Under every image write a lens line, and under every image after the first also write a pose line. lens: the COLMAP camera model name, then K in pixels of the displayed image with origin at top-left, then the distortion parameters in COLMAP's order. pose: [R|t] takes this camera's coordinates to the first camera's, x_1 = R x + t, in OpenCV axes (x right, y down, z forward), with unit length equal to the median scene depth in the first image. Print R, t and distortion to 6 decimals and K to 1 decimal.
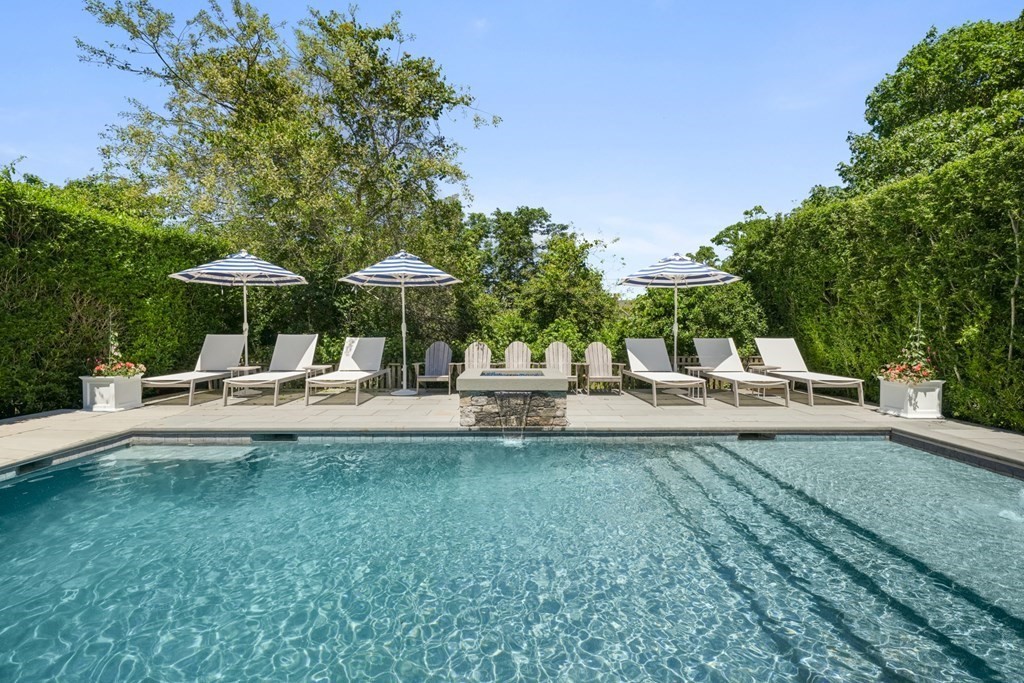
lens RADIAL K [[469.2, 0, 507.8], [0, 469.2, 339.1], [0, 0, 1]] dist [0.002374, 0.000109]
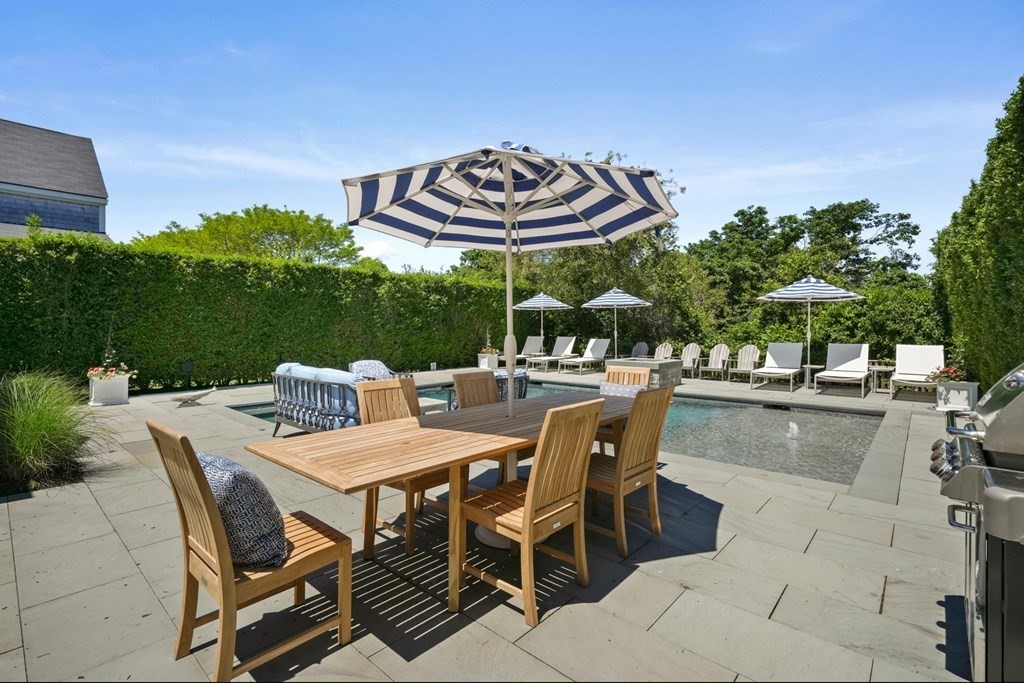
lens RADIAL K [[469.2, 0, 513.6], [0, 469.2, 333.1], [0, 0, 1]] dist [0.002374, 0.000109]
pose [[0.747727, 0.007056, -0.663968, 0.621863], [-0.015045, 0.999867, -0.006317, -0.008939], [0.663835, 0.014713, 0.747734, -0.506507]]
